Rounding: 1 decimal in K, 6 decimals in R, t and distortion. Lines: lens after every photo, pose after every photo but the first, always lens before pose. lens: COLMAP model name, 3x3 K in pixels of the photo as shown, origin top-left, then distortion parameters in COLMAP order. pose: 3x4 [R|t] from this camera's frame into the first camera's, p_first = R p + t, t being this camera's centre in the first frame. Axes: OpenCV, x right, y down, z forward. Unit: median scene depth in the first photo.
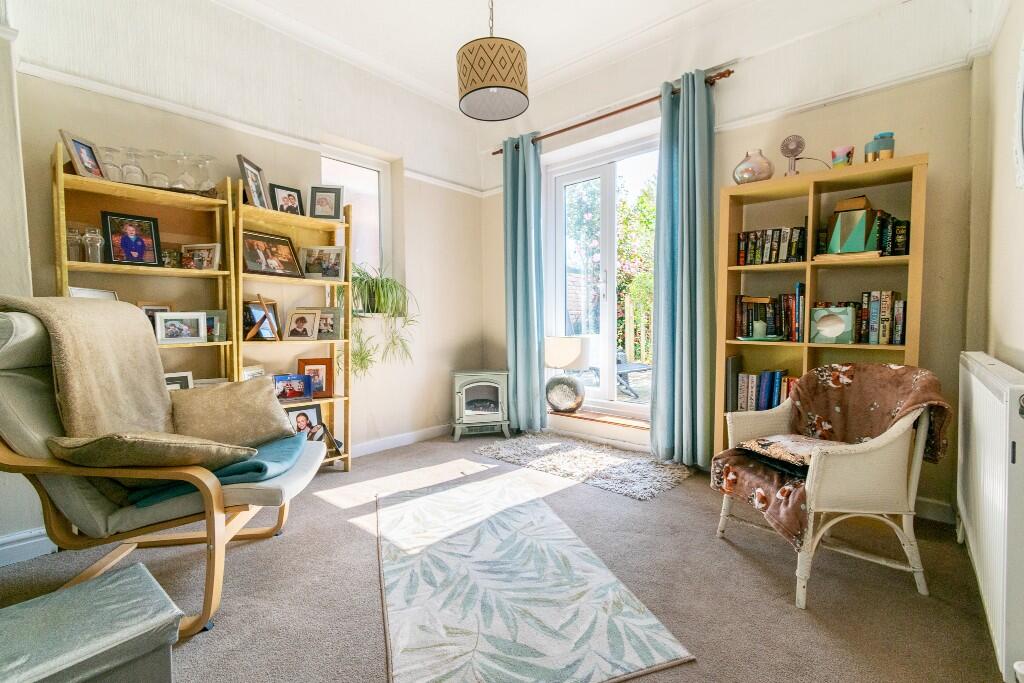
lens RADIAL K [[452.9, 0, 514.1], [0, 452.9, 338.7], [0, 0, 1]] dist [-0.000702, -0.000919]
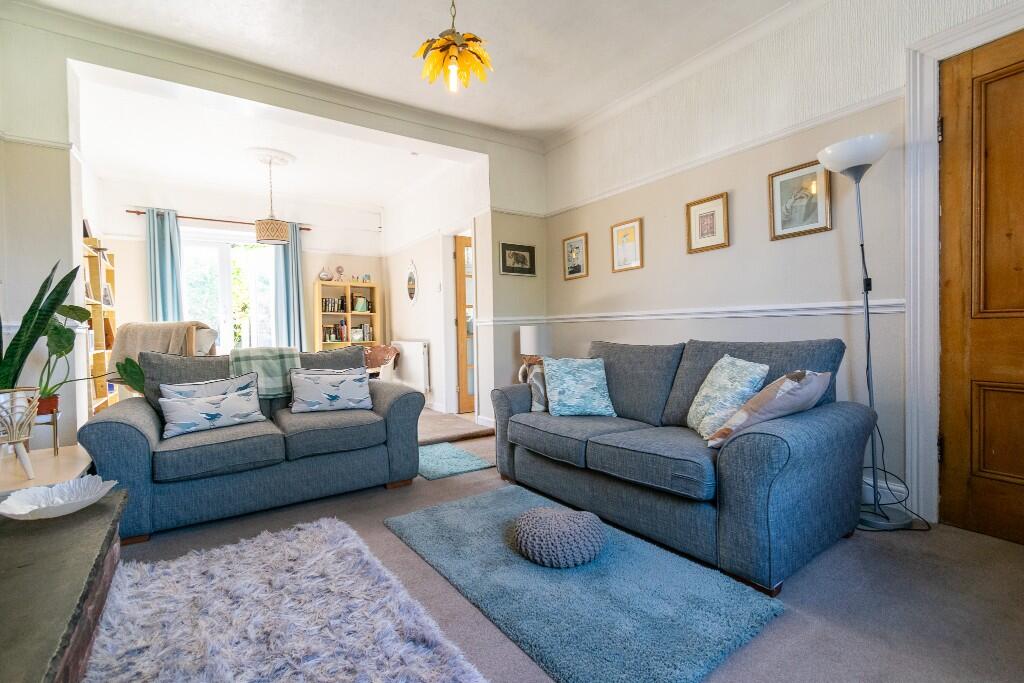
lens RADIAL K [[452.9, 0, 516.4], [0, 452.9, 338.7], [0, 0, 1]] dist [-0.000702, -0.000919]
pose [[0.238763, -0.016996, 0.970929, -1.814583], [0.064008, 0.997948, 0.001729, 0.052195], [-0.968966, 0.061734, 0.239361, -0.666555]]
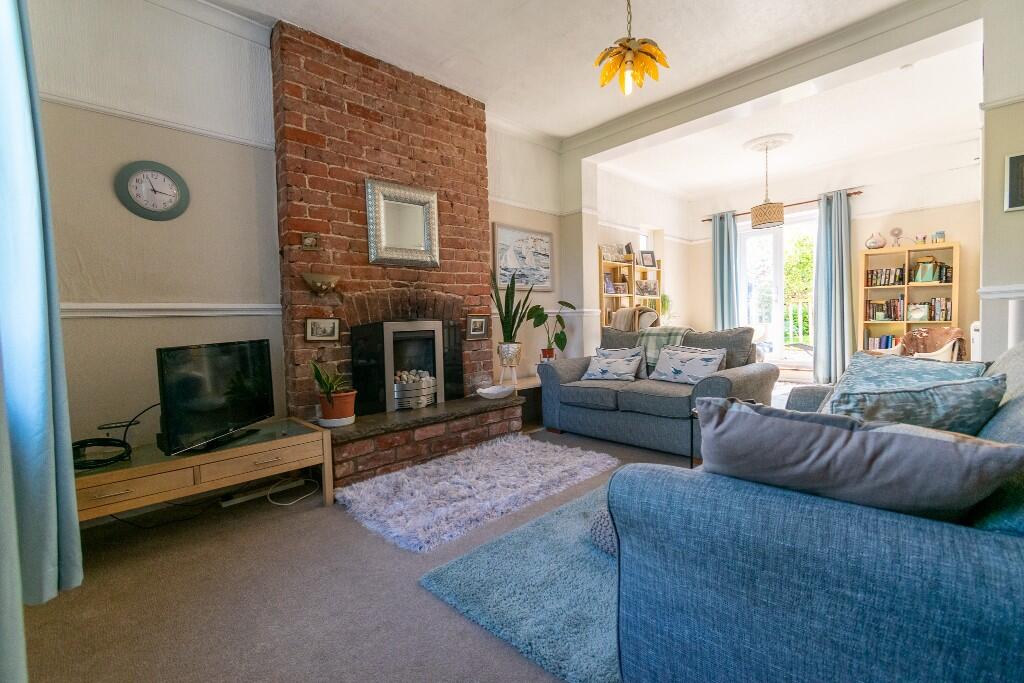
lens RADIAL K [[452.9, 0, 512.8], [0, 452.9, 338.8], [0, 0, 1]] dist [-0.000702, -0.000919]
pose [[0.995935, -0.014510, -0.088894, -1.080717], [0.014040, 0.999884, -0.005903, 0.082015], [0.088969, 0.004631, 0.996024, -1.389376]]
